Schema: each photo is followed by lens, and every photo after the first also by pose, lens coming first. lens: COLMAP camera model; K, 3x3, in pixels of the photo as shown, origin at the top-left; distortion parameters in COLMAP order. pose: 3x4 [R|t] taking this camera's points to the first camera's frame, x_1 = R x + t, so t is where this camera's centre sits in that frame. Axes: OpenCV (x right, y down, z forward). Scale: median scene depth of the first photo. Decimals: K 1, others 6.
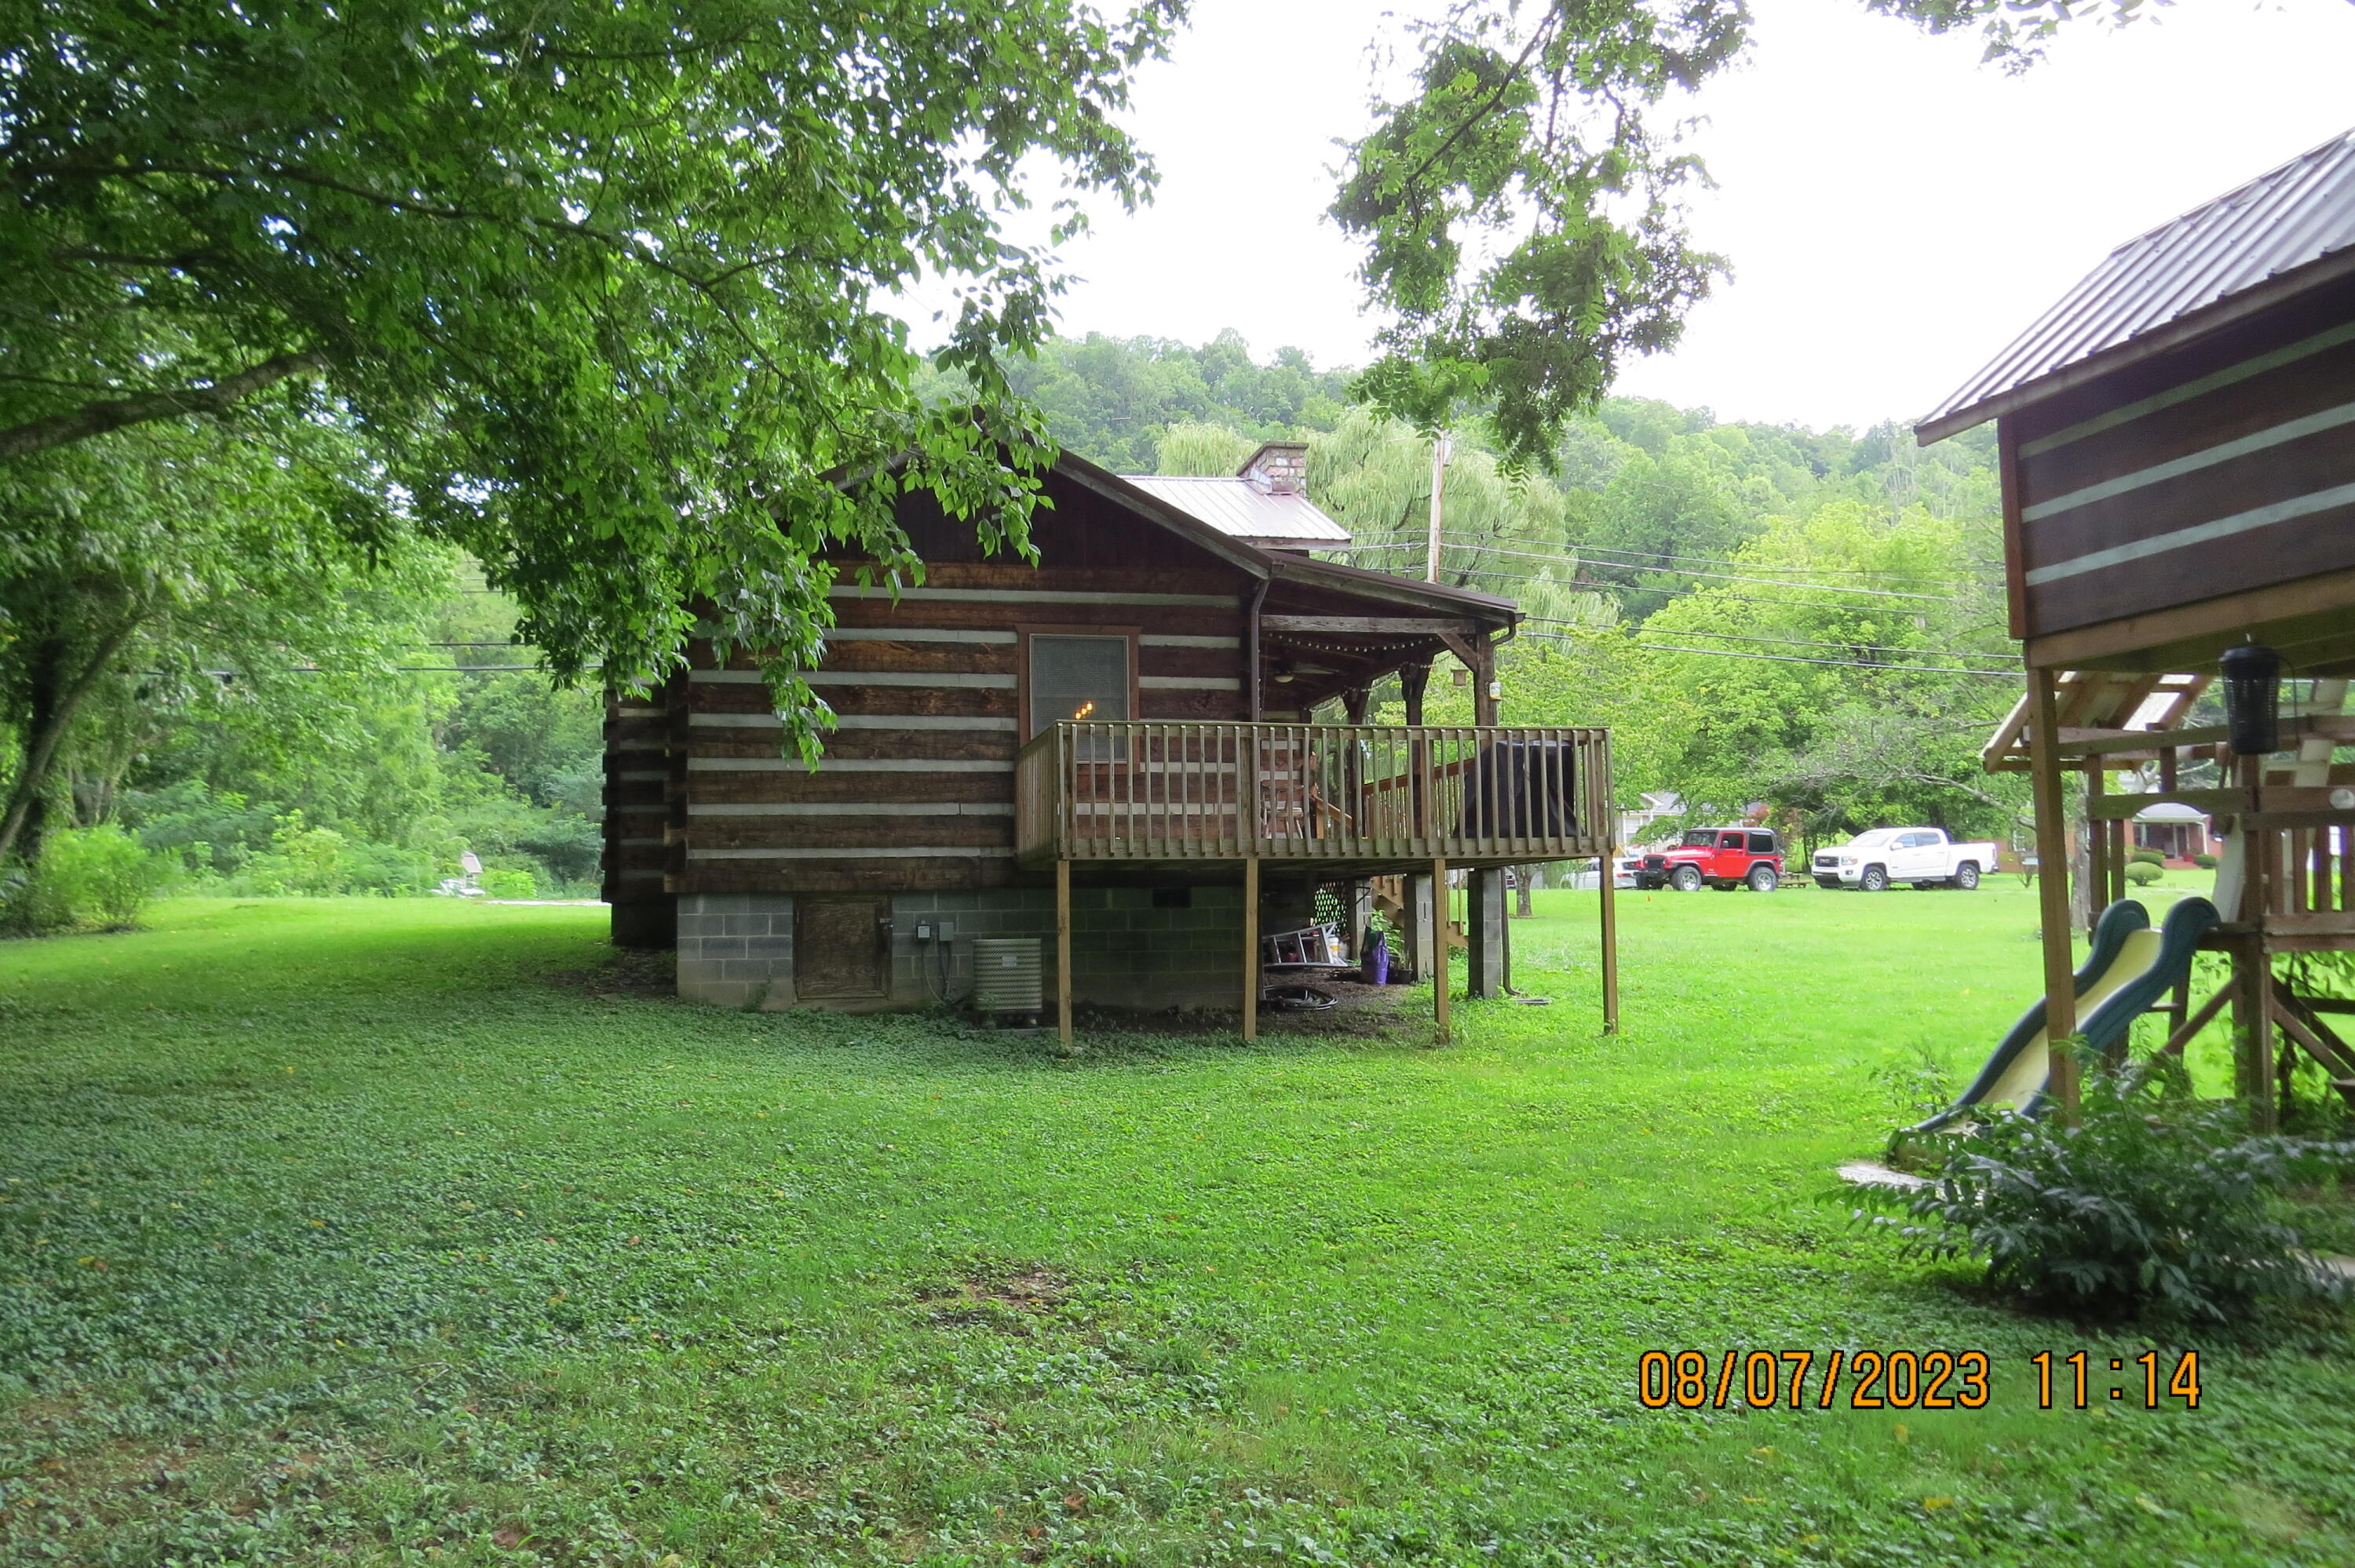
lens RADIAL K [[1713.2, 0, 1182.0], [0, 1713.2, 790.7], [0, 0, 1]] dist [-0.001268, 0.001360]
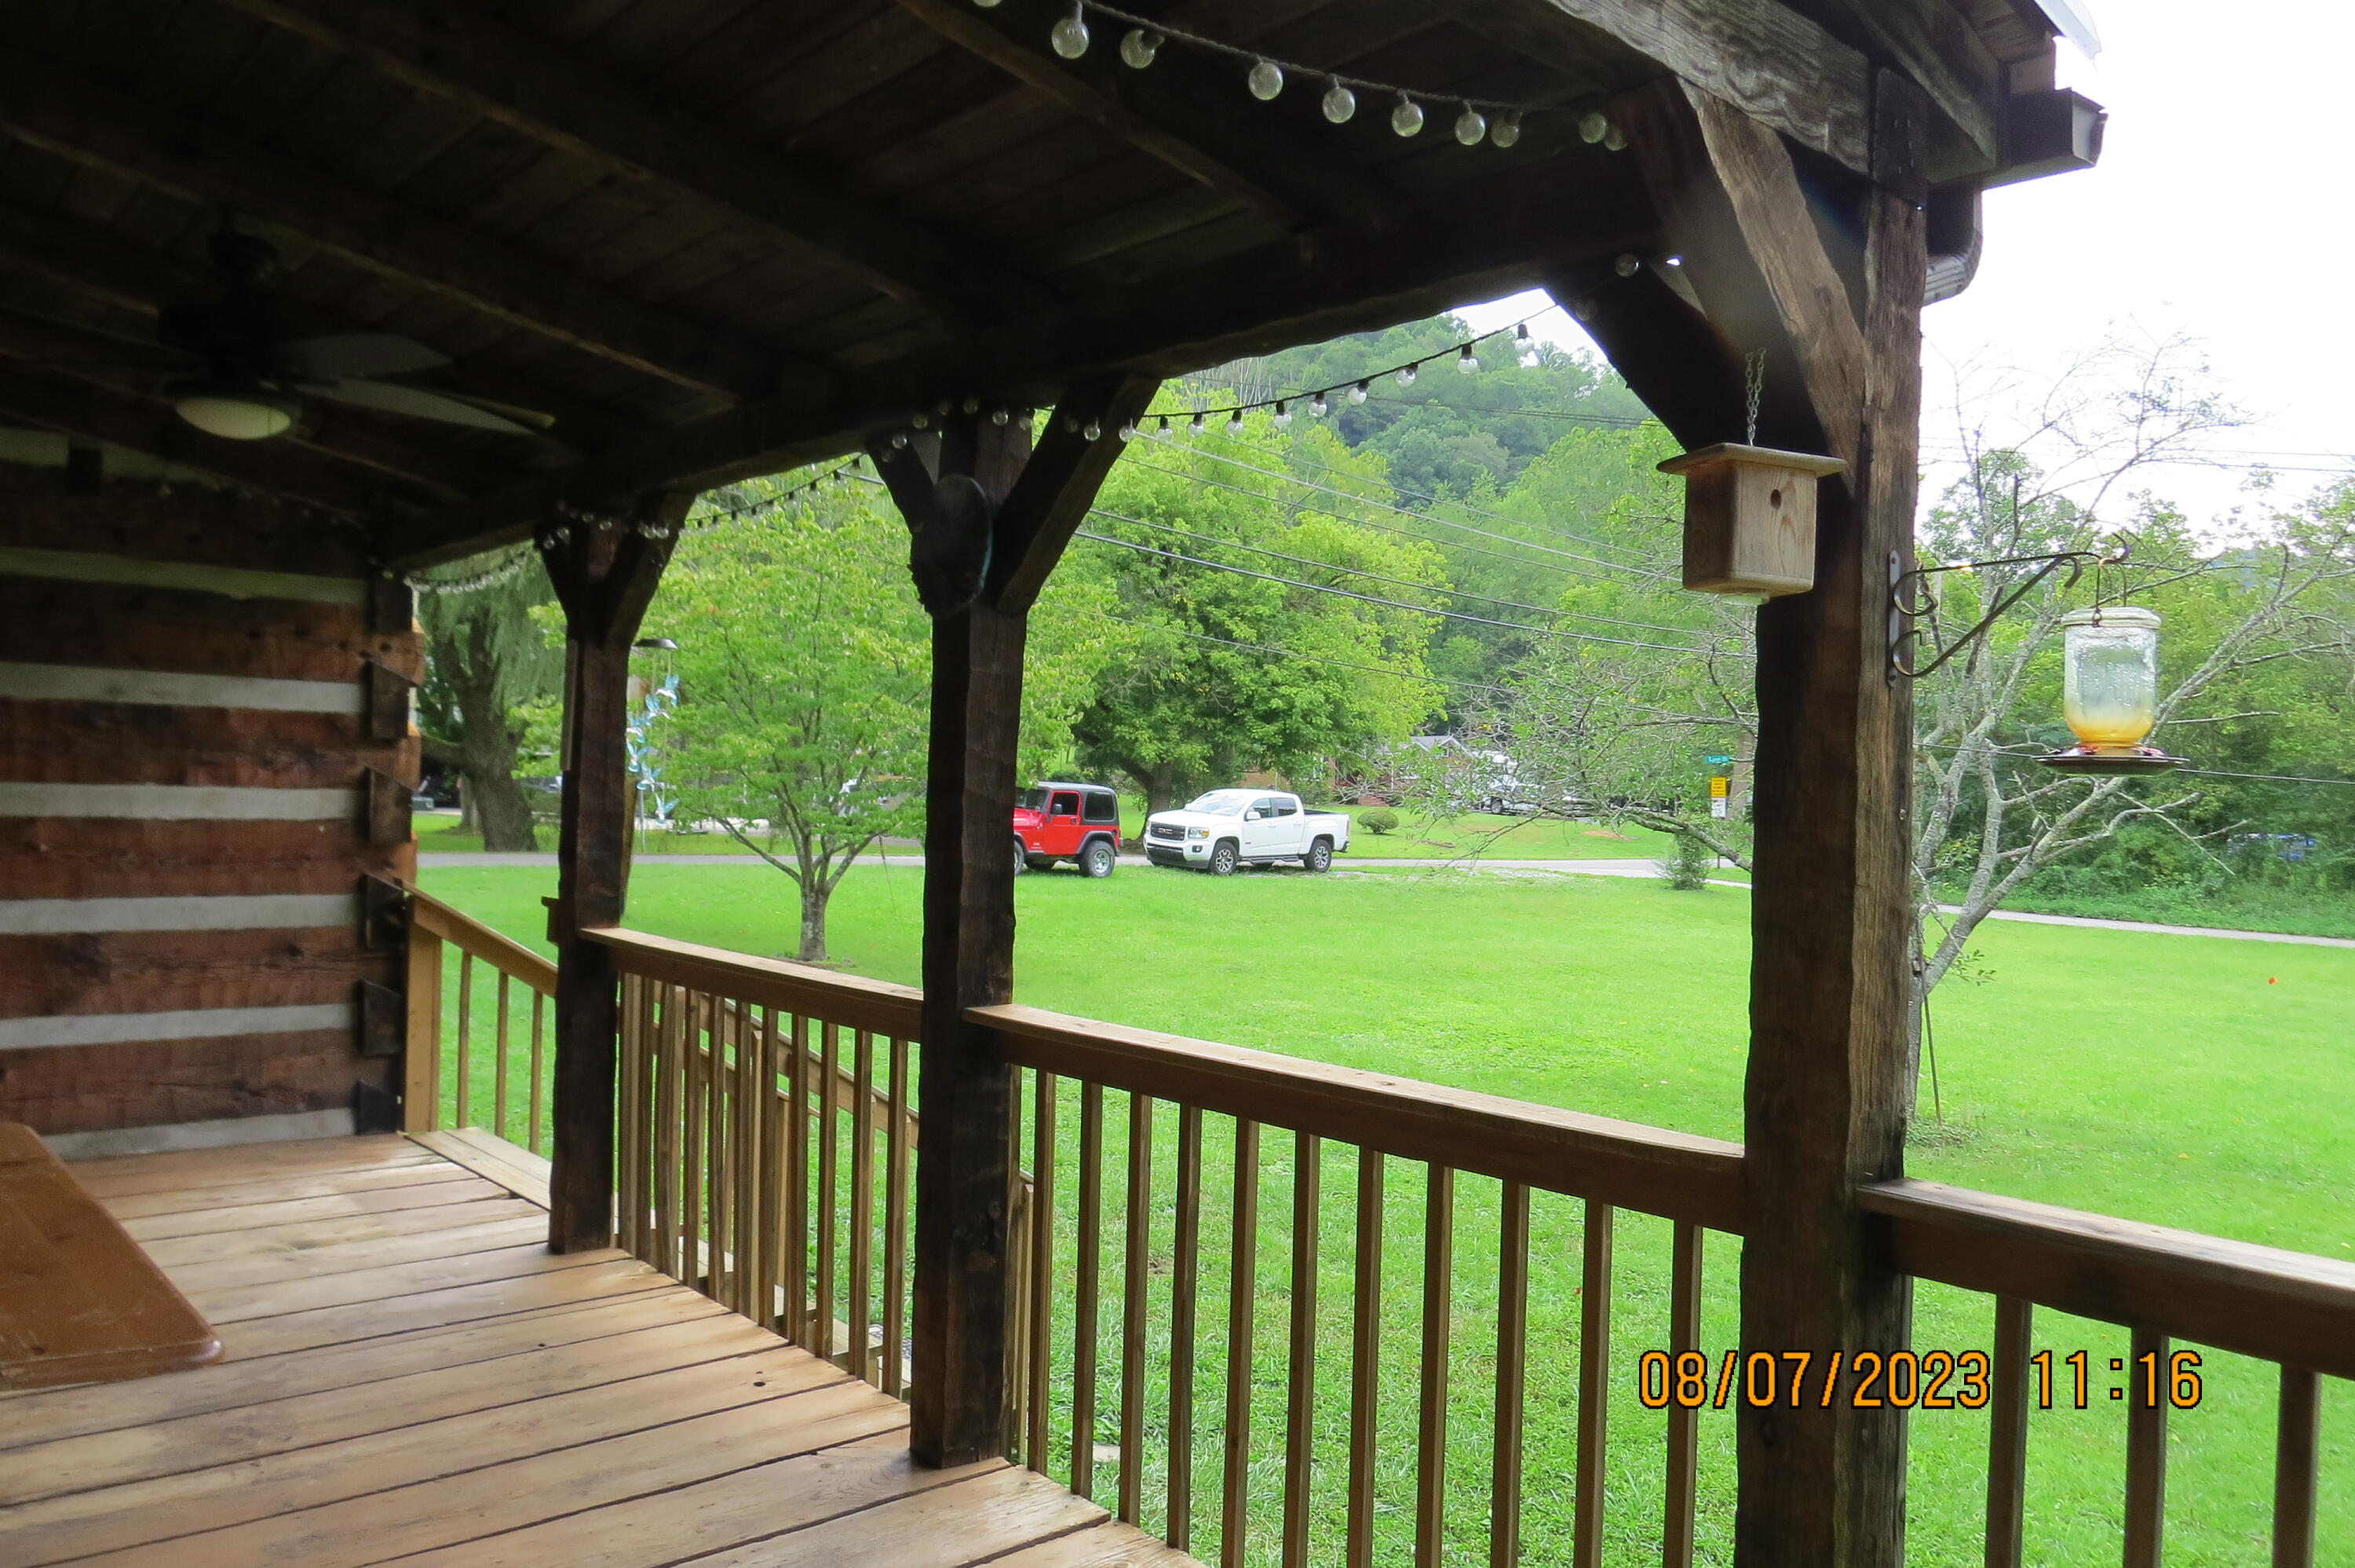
lens RADIAL K [[1702.3, 0, 1186.2], [0, 1702.3, 769.3], [0, 0, 1]] dist [-0.032666, 0.002026]
pose [[0.878793, 0.053142, 0.474235, 0.028851], [-0.083828, 0.995518, 0.043783, -0.019144], [-0.469783, -0.078231, 0.879309, 0.344632]]
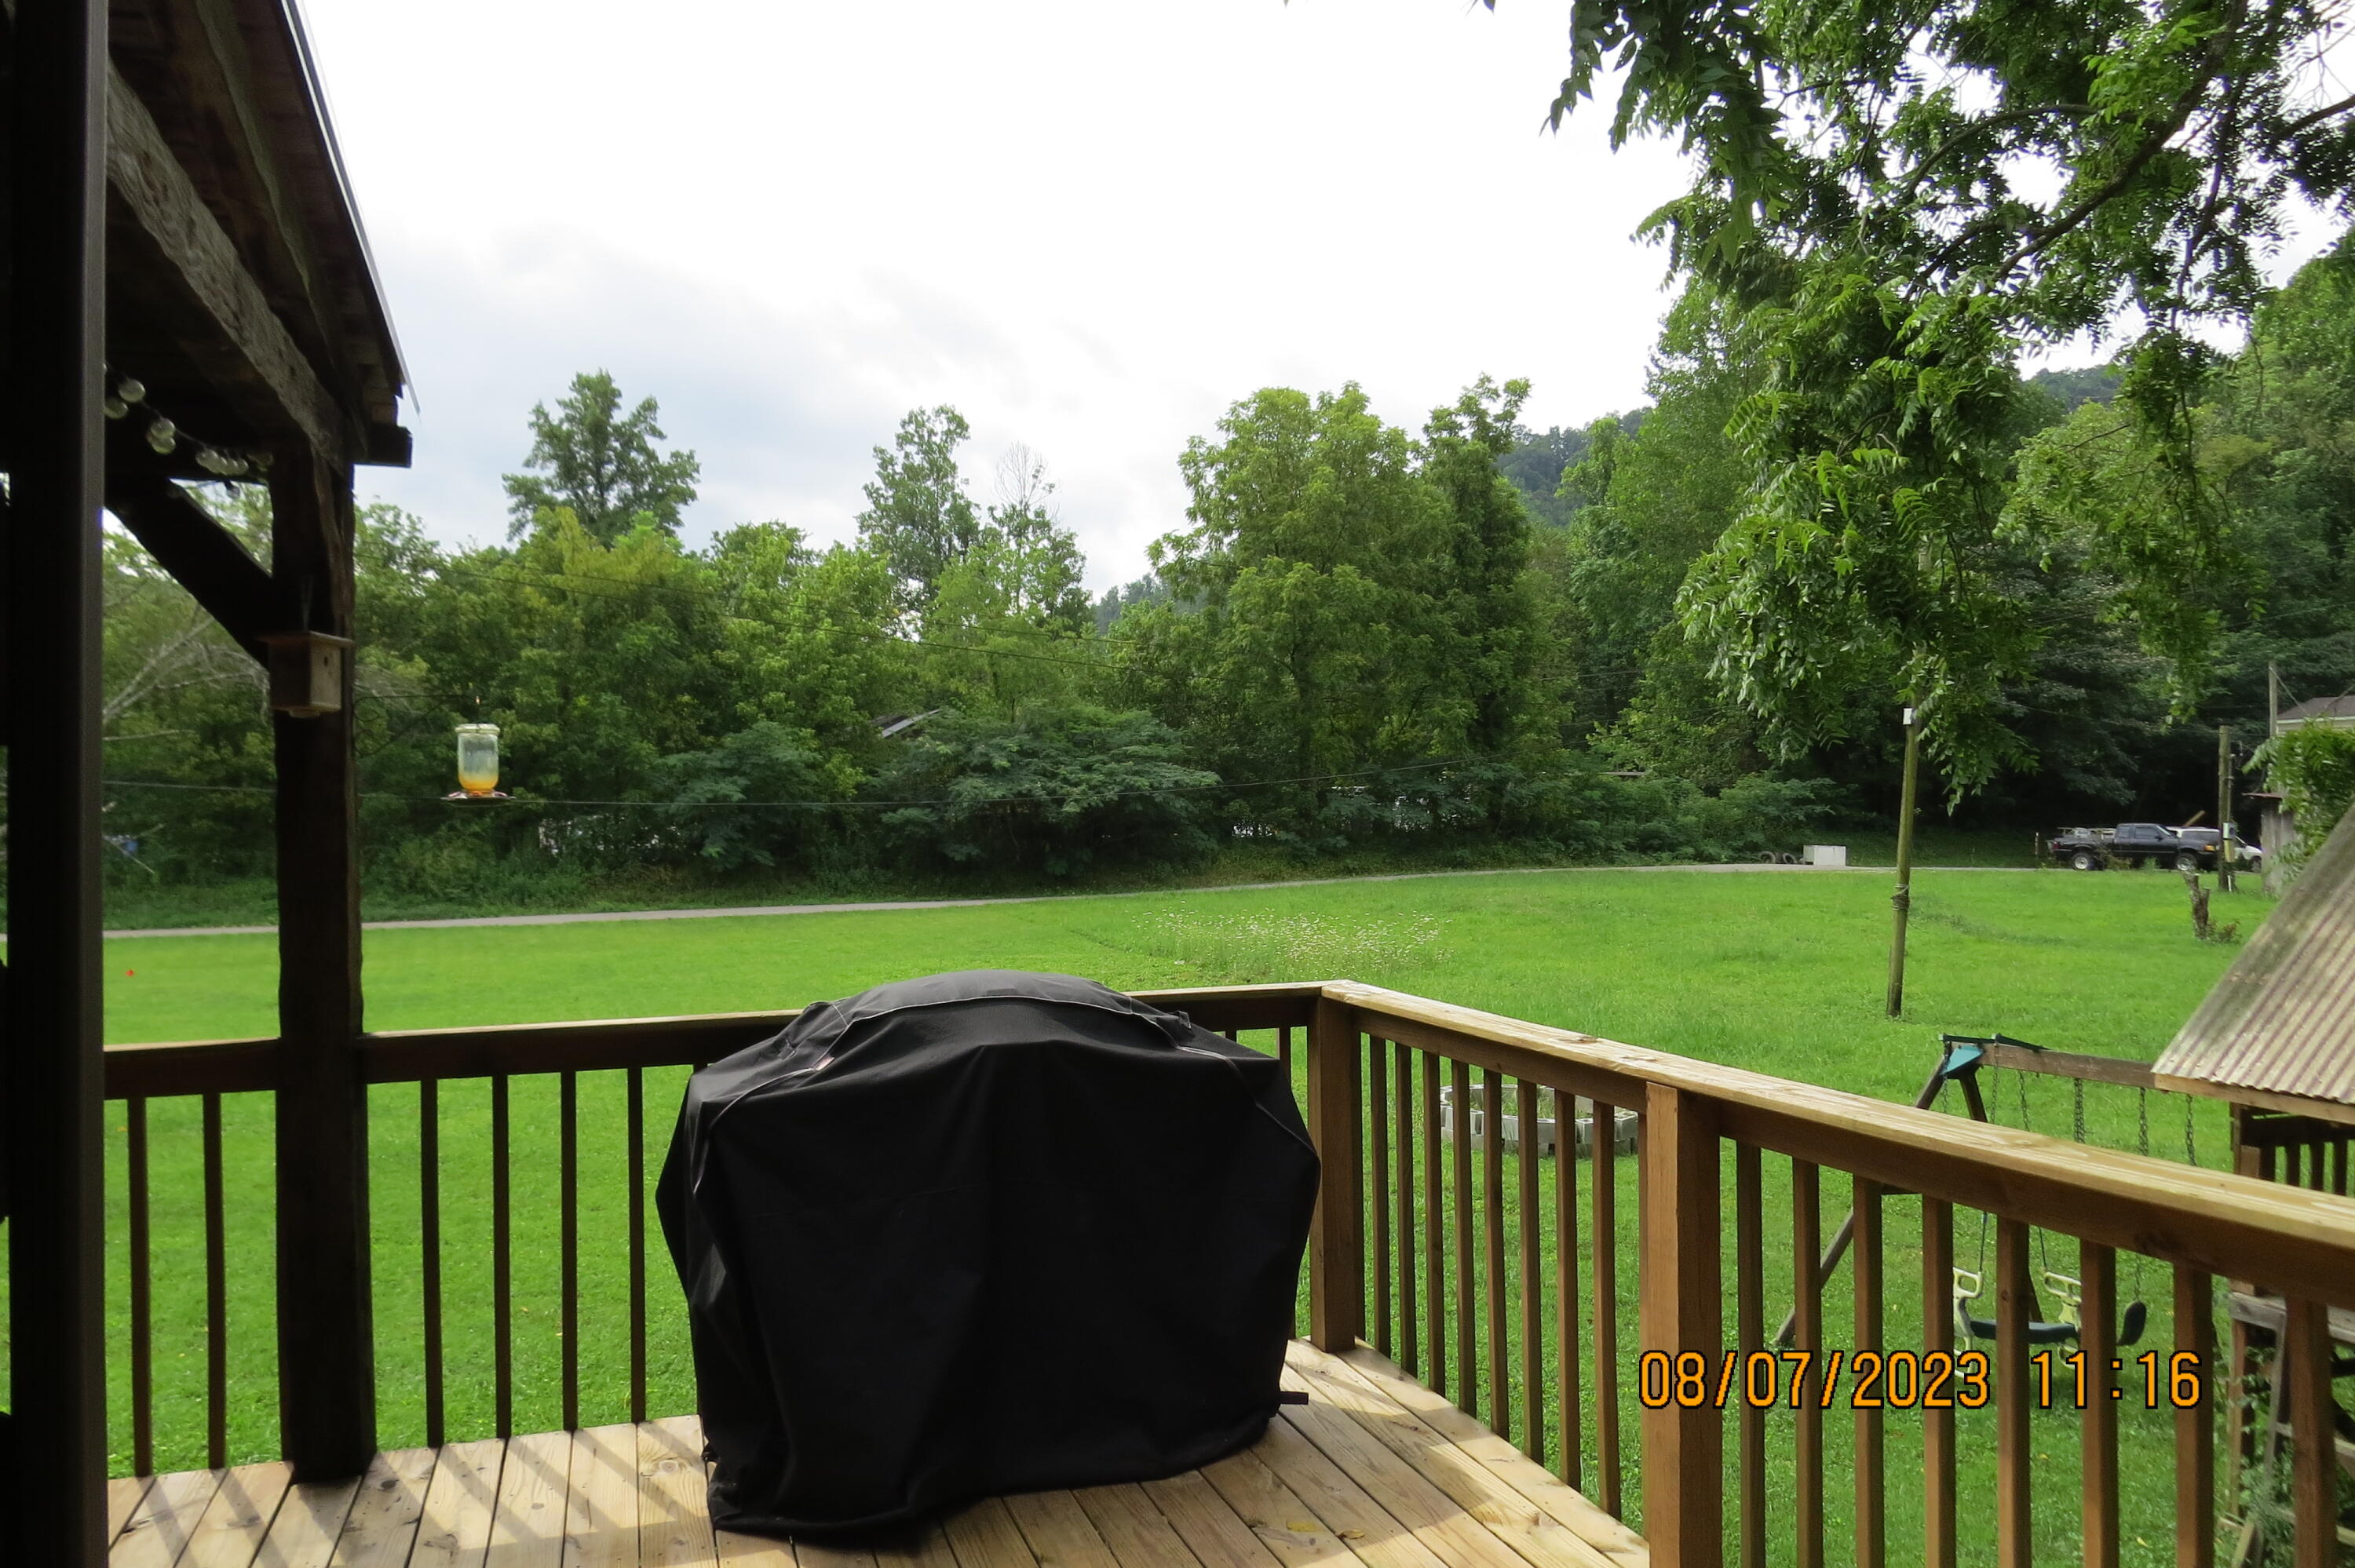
lens RADIAL K [[1700.2, 0, 1172.6], [0, 1700.2, 780.2], [0, 0, 1]] dist [-0.029390, 0.006935]
pose [[-0.082765, 0.035389, 0.995941, -0.013219], [-0.051577, 0.997878, -0.039744, -0.018805], [-0.995234, -0.054657, -0.080764, 0.342962]]
